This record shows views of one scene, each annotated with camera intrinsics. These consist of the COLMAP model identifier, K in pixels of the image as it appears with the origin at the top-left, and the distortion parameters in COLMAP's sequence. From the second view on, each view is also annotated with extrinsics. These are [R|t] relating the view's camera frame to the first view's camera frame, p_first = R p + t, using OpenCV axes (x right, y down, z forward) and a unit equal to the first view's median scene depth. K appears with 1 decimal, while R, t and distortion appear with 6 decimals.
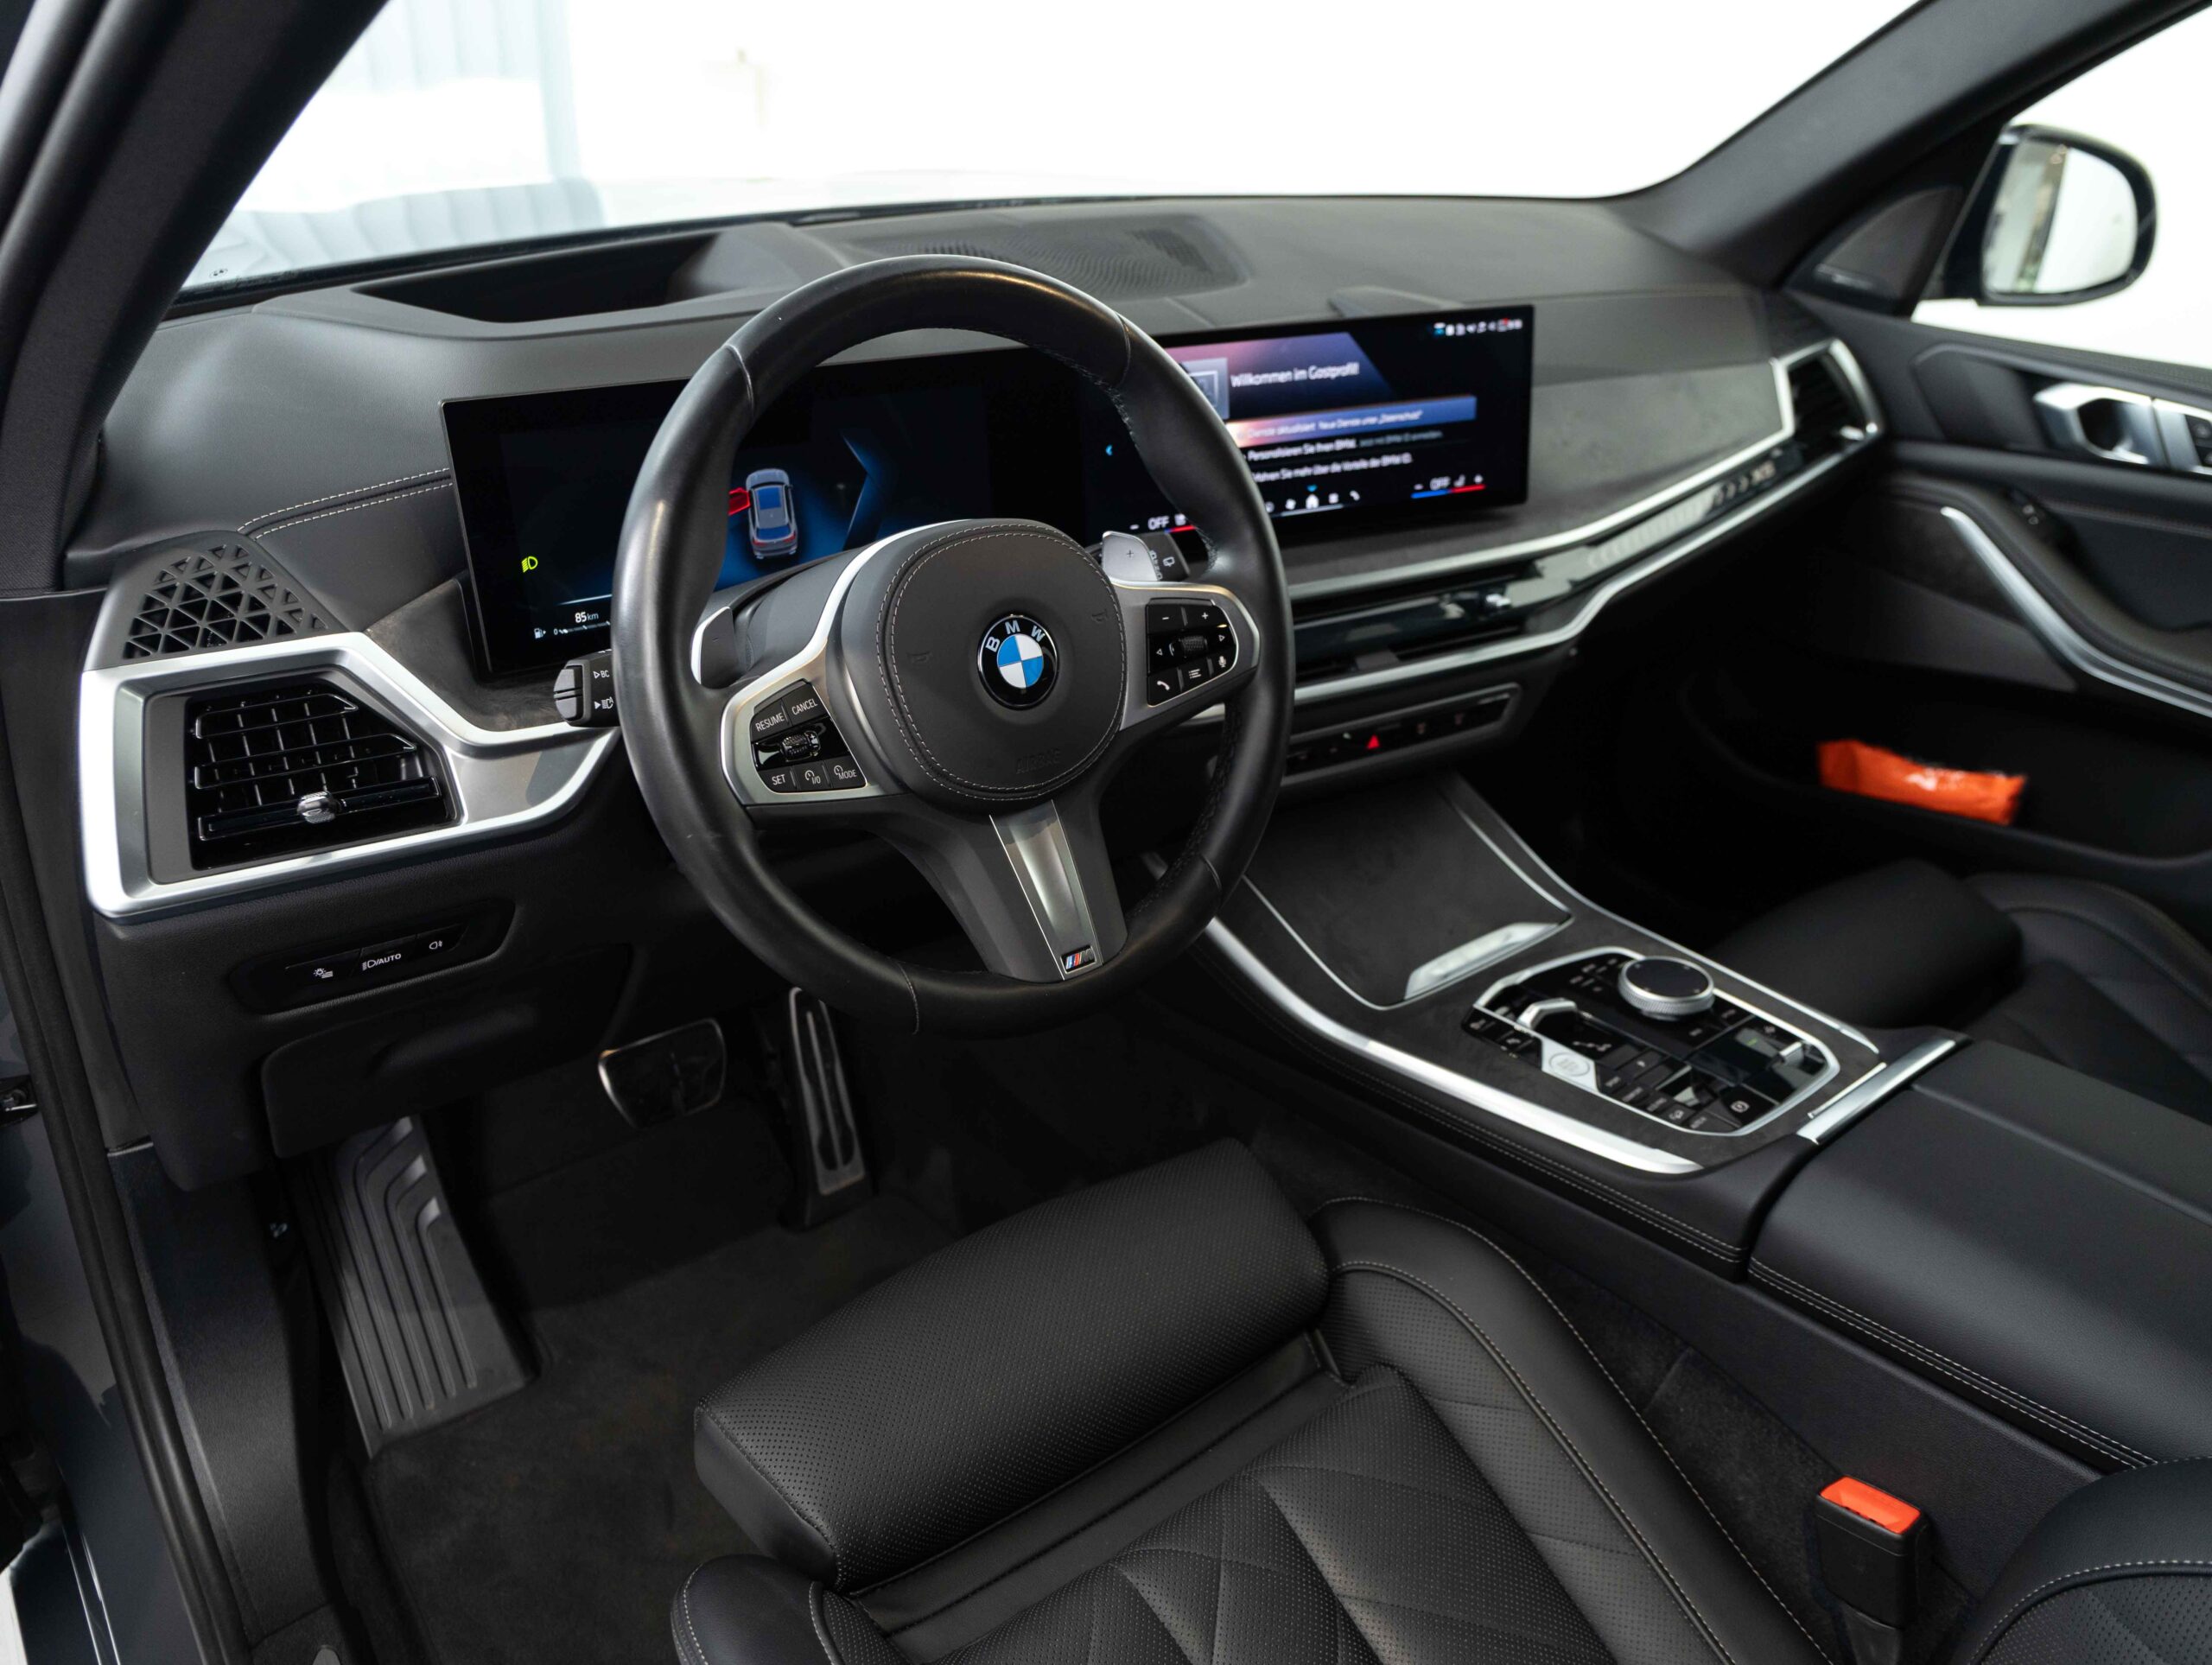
lens RADIAL K [[1591.7, 0, 1106.0], [0, 1591.7, 832.5], [0, 0, 1]] dist [-0.009760, 0.035178]
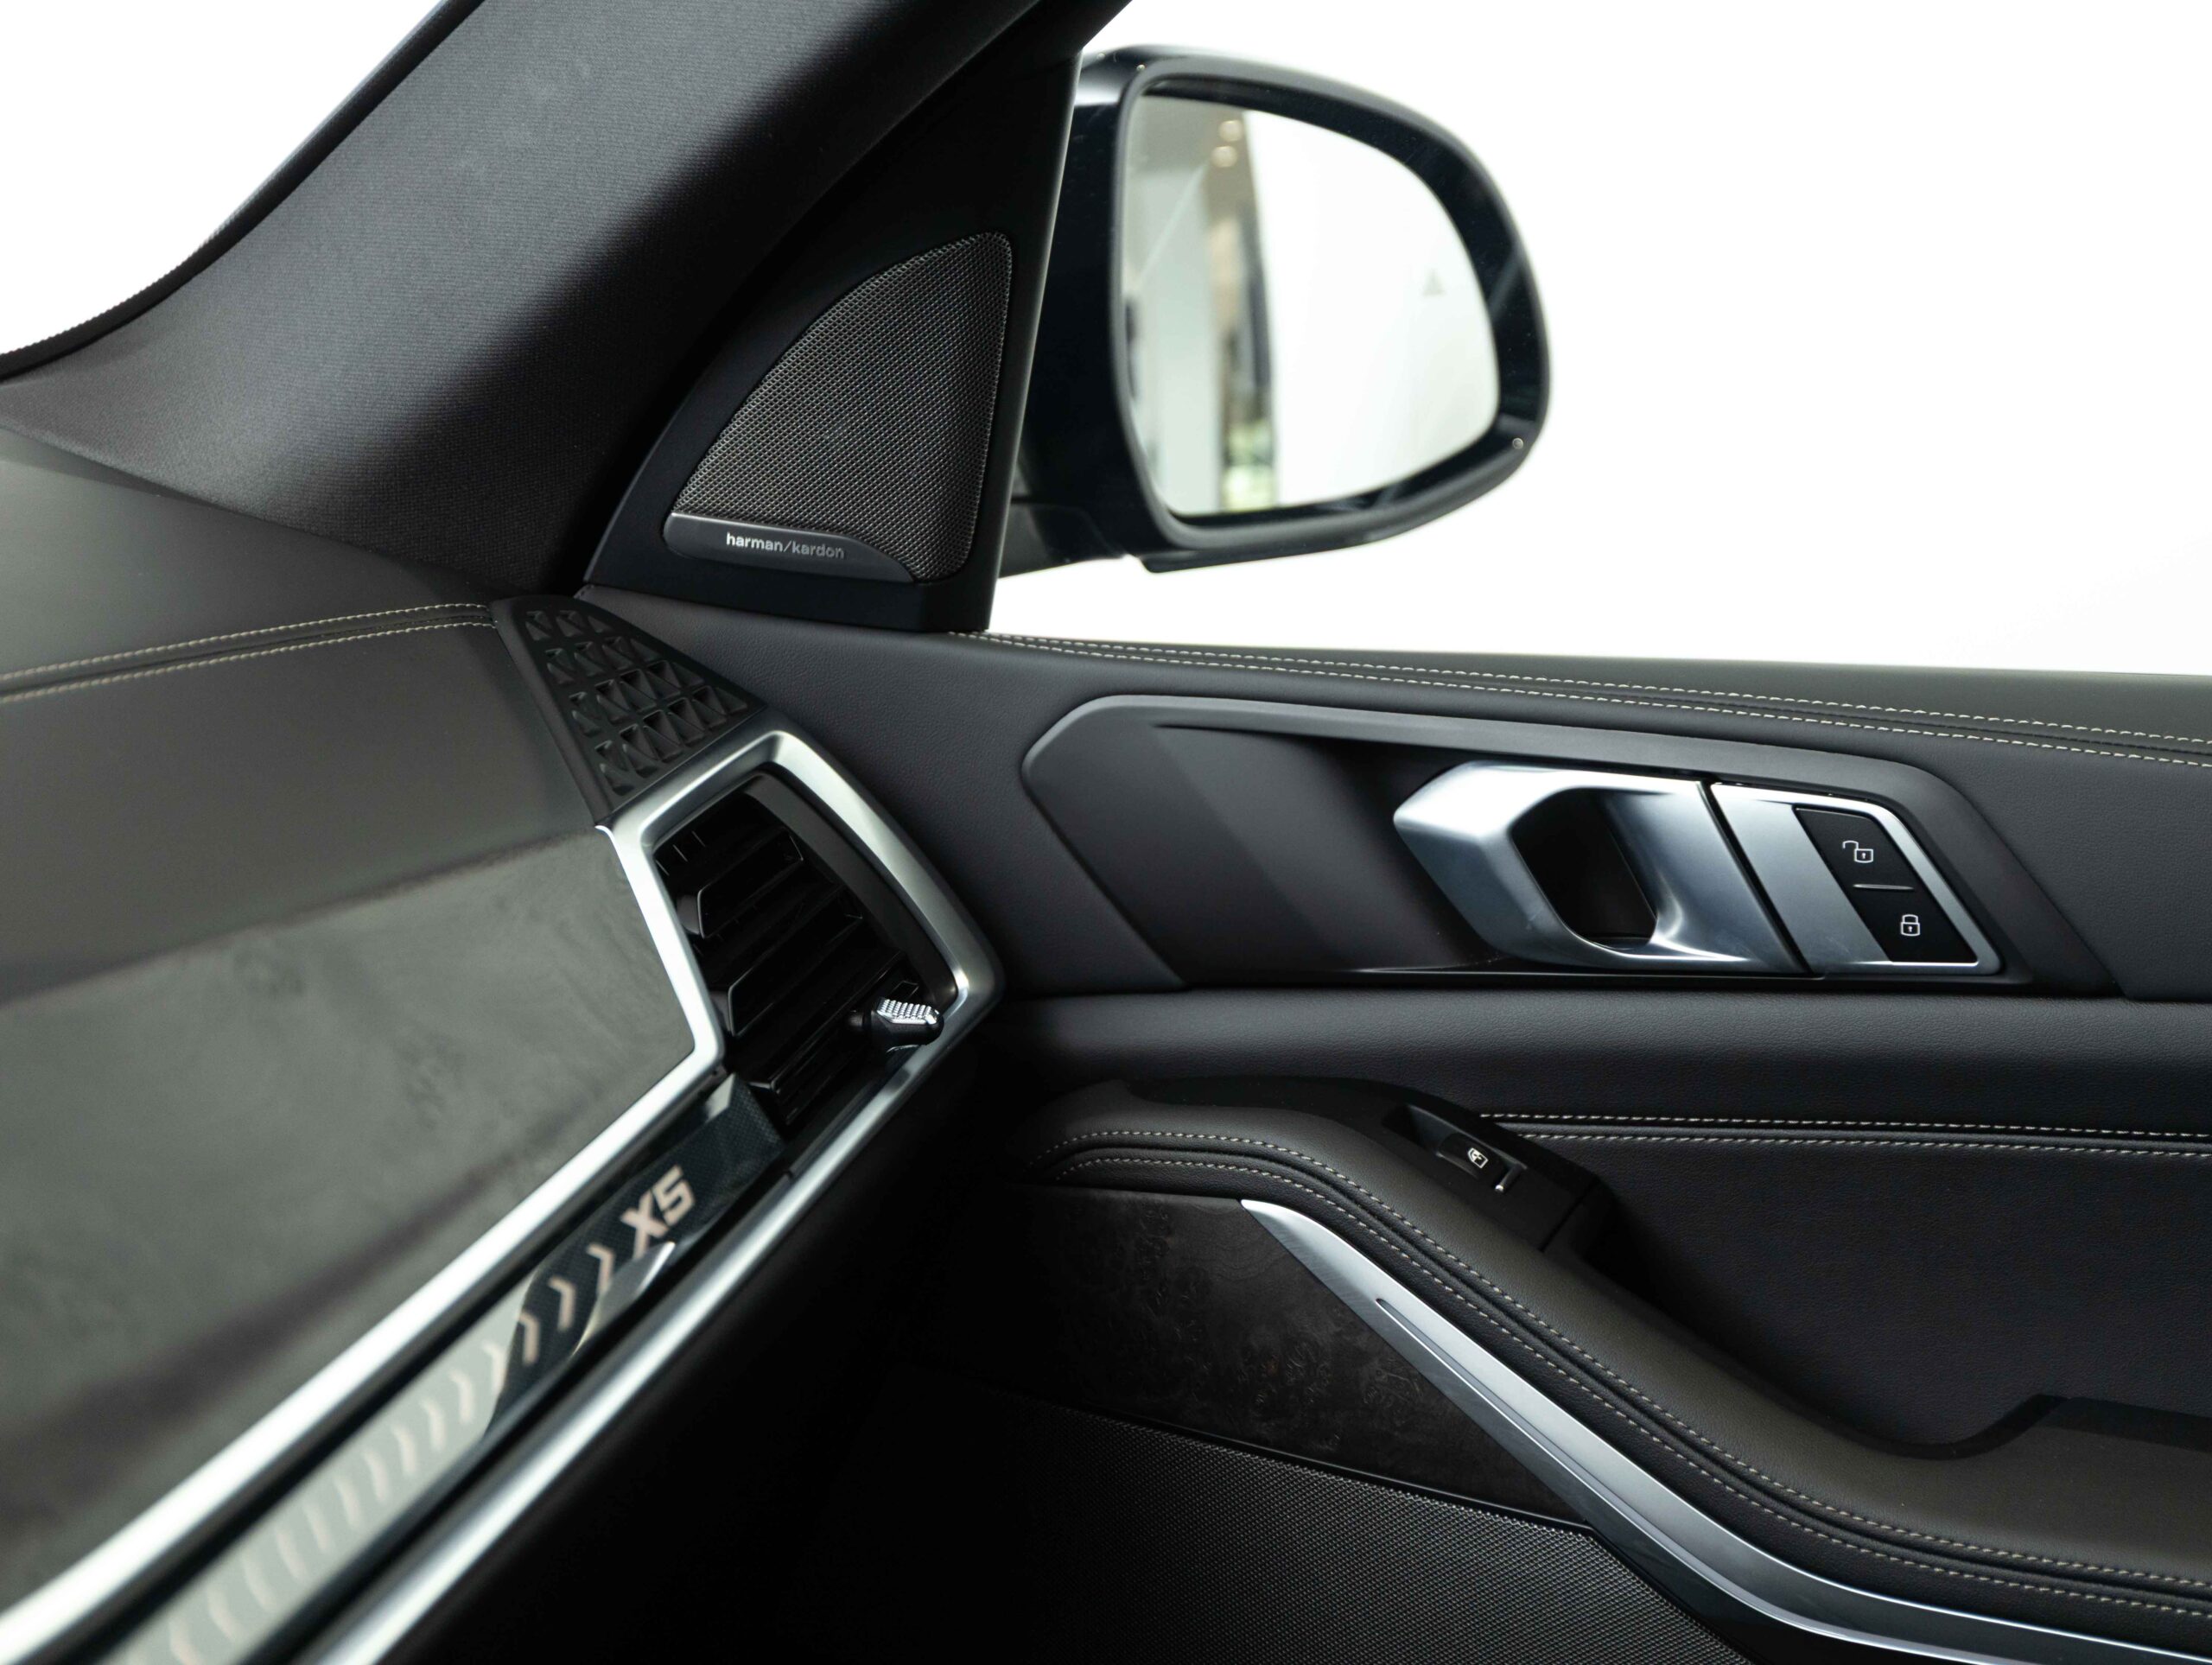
lens RADIAL K [[4701.1, 0, 1106.0], [0, 4701.1, 832.5], [0, 0, 1]] dist [-0.022202, -0.471342]
pose [[0.881068, -0.148916, 0.448936, 0.114268], [0.270134, 0.937547, -0.219164, -0.082238], [-0.388261, 0.314371, 0.866270, 0.216344]]
